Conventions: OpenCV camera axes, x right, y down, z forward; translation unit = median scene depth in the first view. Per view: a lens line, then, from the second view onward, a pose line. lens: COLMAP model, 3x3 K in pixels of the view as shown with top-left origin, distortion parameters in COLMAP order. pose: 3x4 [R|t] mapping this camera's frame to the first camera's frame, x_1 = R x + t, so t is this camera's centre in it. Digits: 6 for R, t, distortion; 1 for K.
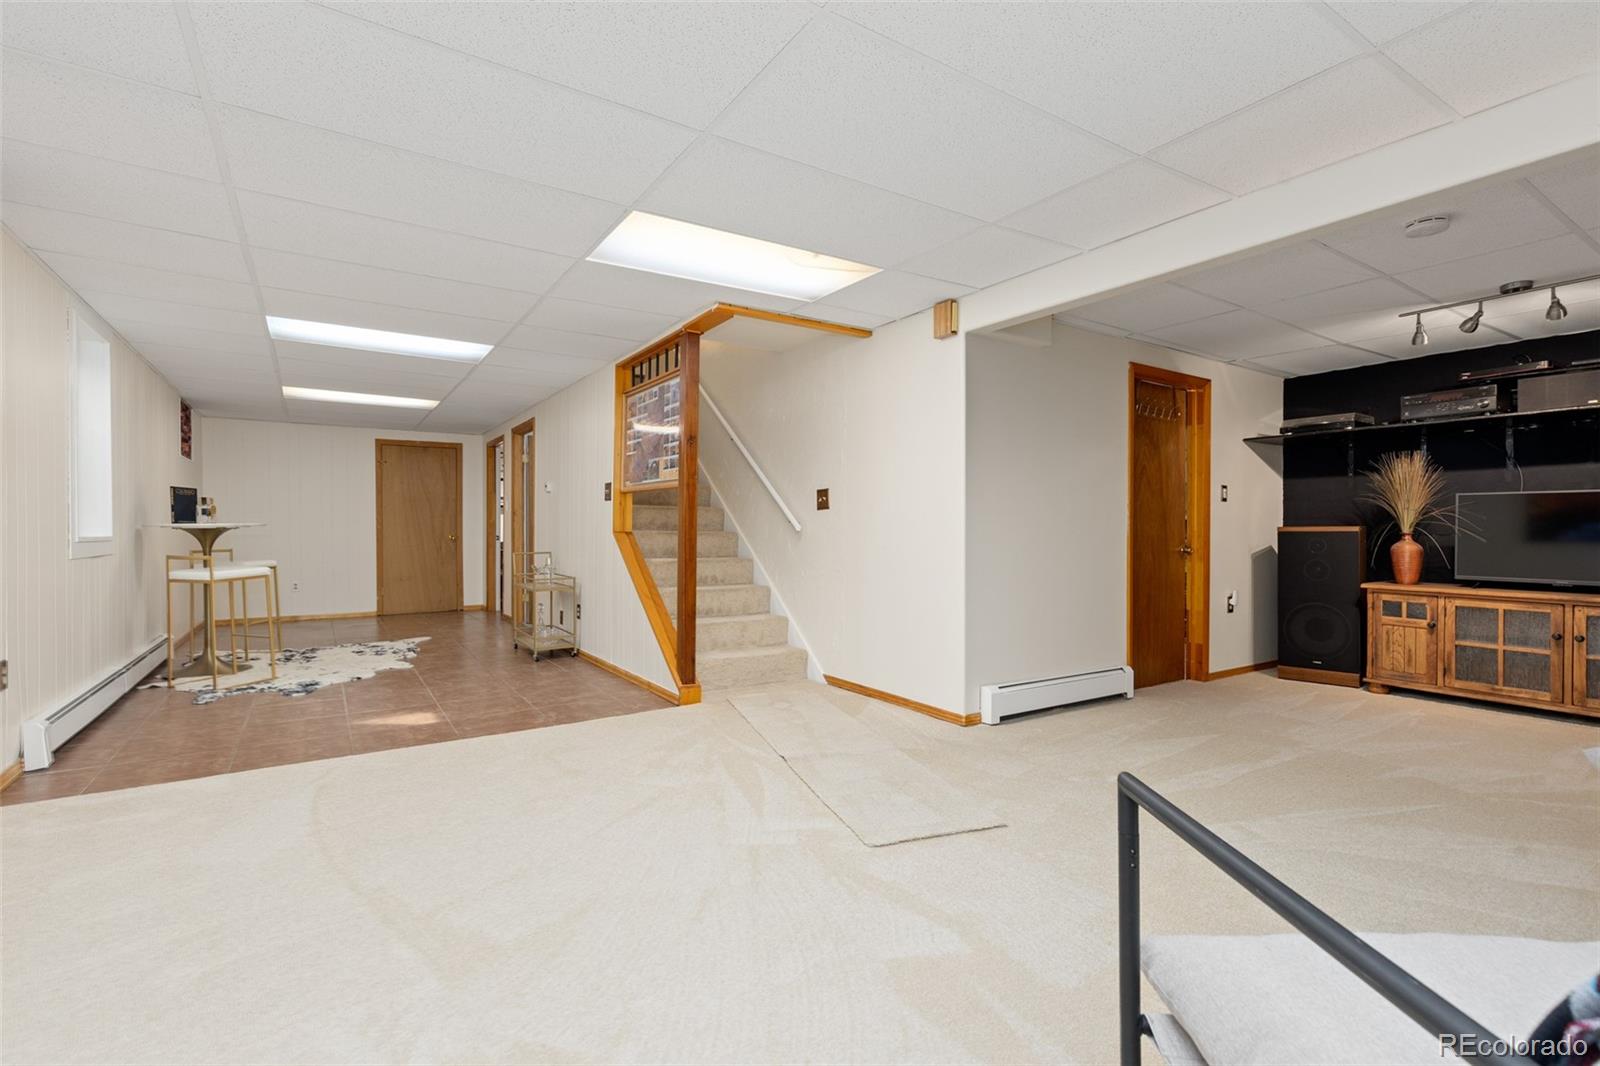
lens RADIAL K [[733.1, 0, 800.4], [0, 733.1, 534.4], [0, 0, 1]] dist [0.009966, -0.001023]
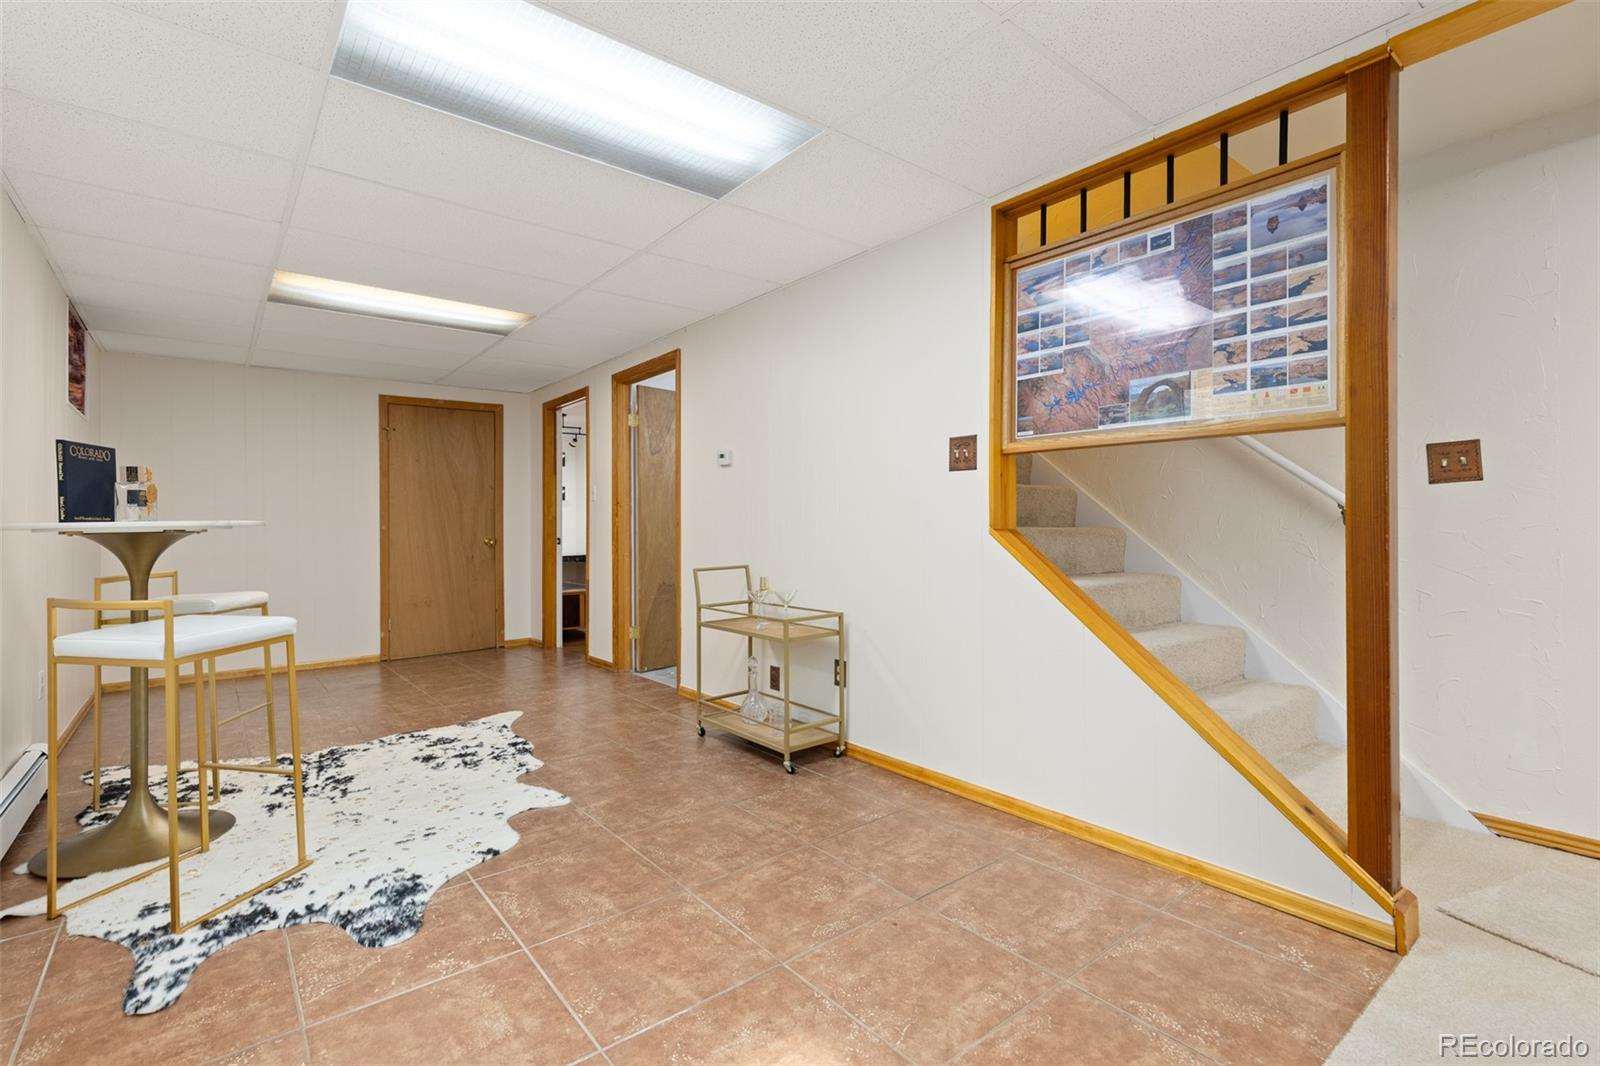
lens RADIAL K [[733.1, 0, 791.7], [0, 733.1, 515.7], [0, 0, 1]] dist [0.009966, -0.001023]
pose [[0.995776, -0.008997, 0.091376, -0.428185], [0.010947, 0.999723, -0.020856, -0.004449], [-0.091163, 0.021768, 0.995598, 0.487982]]
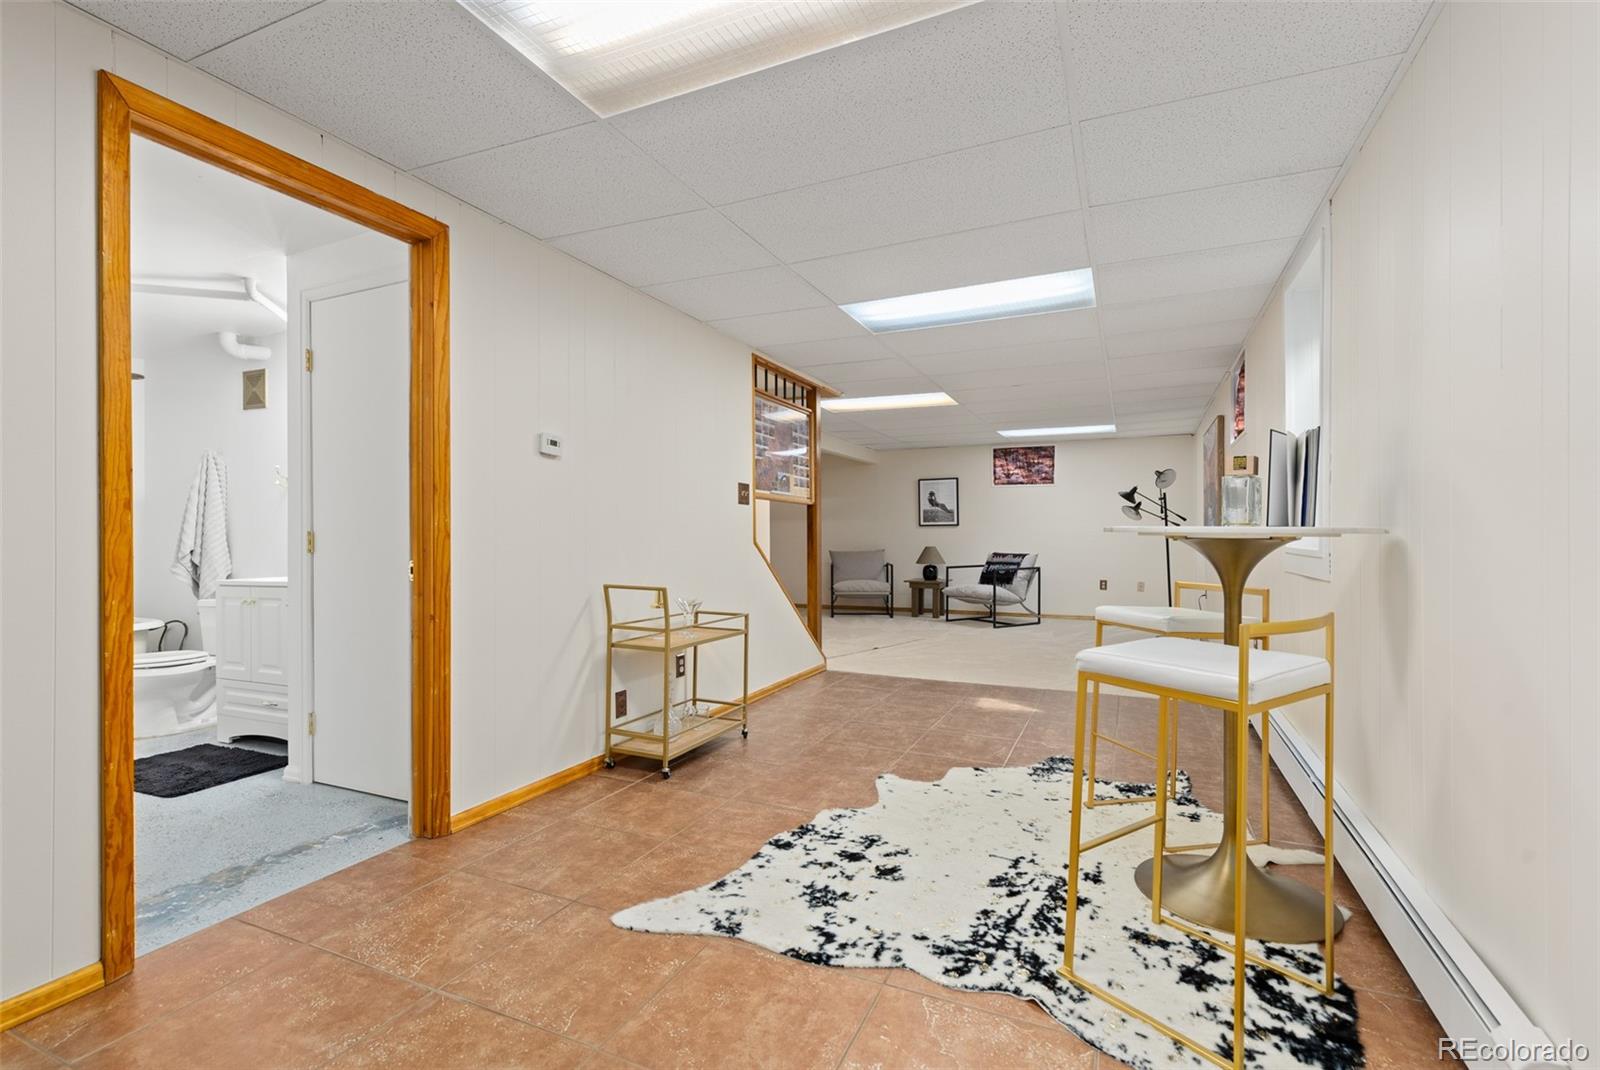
lens RADIAL K [[733.1, 0, 795.2], [0, 733.1, 545.7], [0, 0, 1]] dist [0.009966, -0.001023]
pose [[-0.535124, -0.008009, 0.844736, -1.000044], [0.009135, 0.999842, 0.015267, -0.010977], [-0.844724, 0.015886, -0.534966, 1.395811]]
